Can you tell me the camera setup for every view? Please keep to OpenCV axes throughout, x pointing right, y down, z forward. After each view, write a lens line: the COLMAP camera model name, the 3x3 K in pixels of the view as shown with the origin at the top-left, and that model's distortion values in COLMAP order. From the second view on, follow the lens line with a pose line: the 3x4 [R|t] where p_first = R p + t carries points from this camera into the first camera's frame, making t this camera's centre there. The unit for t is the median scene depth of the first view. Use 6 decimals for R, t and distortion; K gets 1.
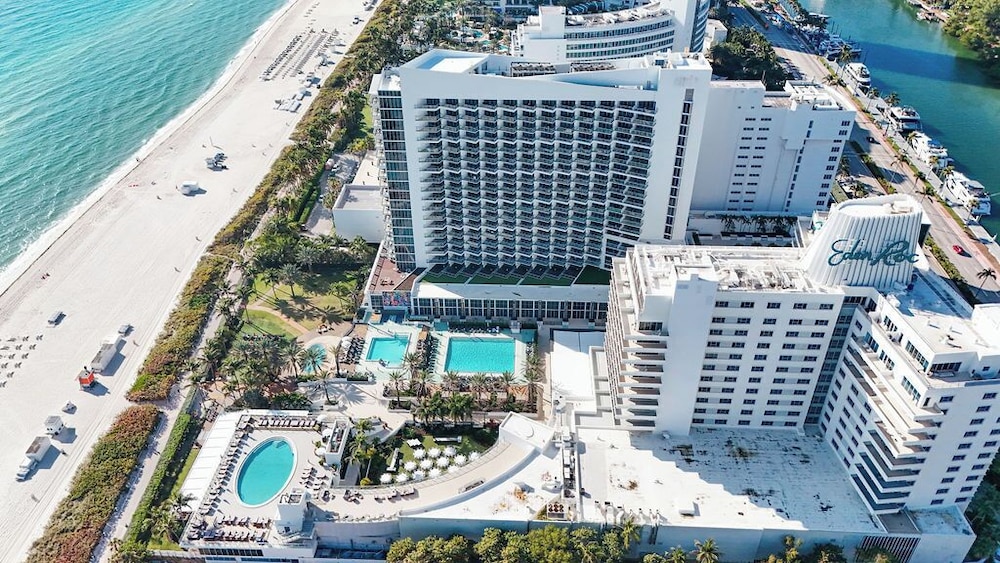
lens RADIAL K [[653.0, 0, 493.5], [0, 653.0, 287.0], [0, 0, 1]] dist [0.056974, -0.044355]
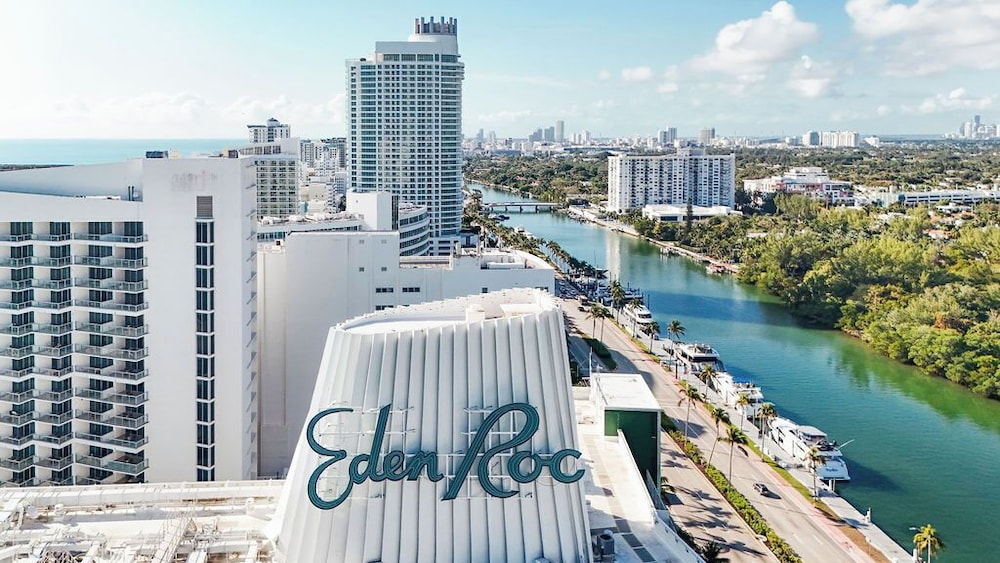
lens RADIAL K [[653.0, 0, 493.5], [0, 653.0, 287.0], [0, 0, 1]] dist [0.056974, -0.044355]
pose [[0.991477, 0.013960, 0.129533, 0.345099], [0.053619, 0.862414, -0.503356, 0.021435], [-0.118738, 0.506012, 0.854315, 0.436396]]
